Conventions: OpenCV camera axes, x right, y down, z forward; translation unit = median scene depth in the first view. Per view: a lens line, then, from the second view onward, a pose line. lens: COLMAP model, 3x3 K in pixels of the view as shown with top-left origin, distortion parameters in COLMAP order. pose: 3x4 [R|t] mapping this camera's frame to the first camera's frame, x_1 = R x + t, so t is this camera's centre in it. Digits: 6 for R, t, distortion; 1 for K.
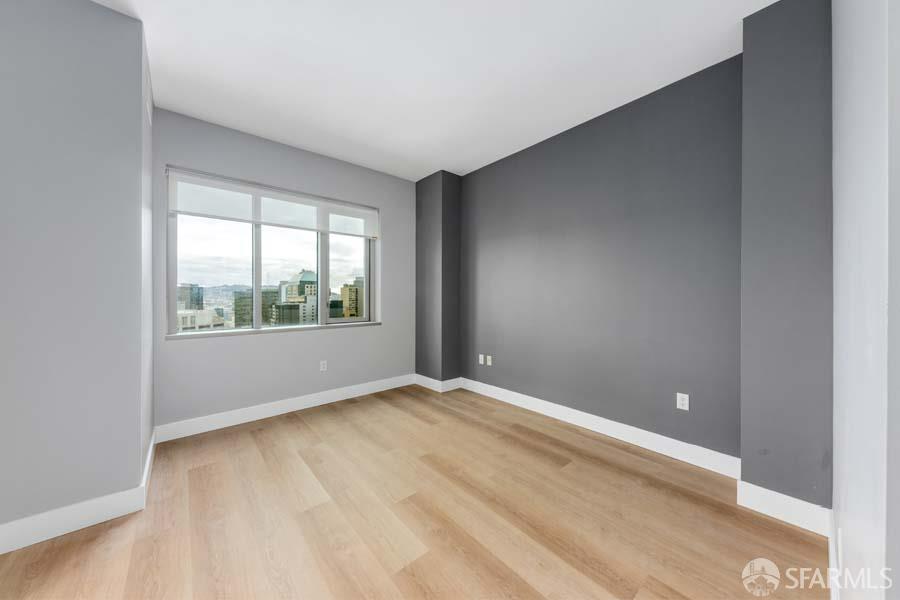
lens RADIAL K [[313.2, 0, 448.4], [0, 313.2, 297.4], [0, 0, 1]] dist [0.007900, -0.002764]
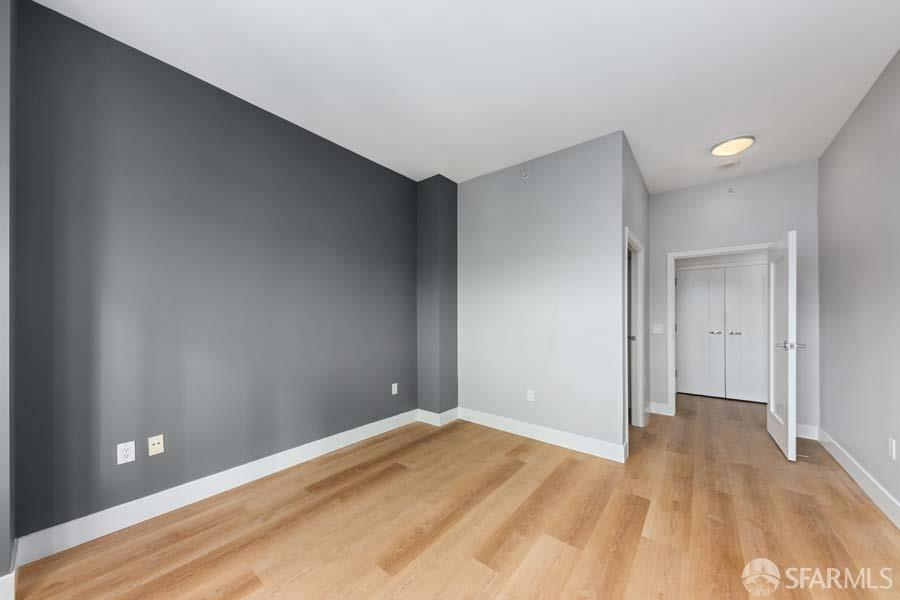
lens RADIAL K [[313.2, 0, 452.3], [0, 313.2, 315.5], [0, 0, 1]] dist [0.007900, -0.002764]
pose [[-0.205395, 0.006226, 0.978659, -0.646560], [0.002574, 0.999980, -0.005822, -0.003241], [-0.978676, 0.001323, -0.205407, 0.886406]]
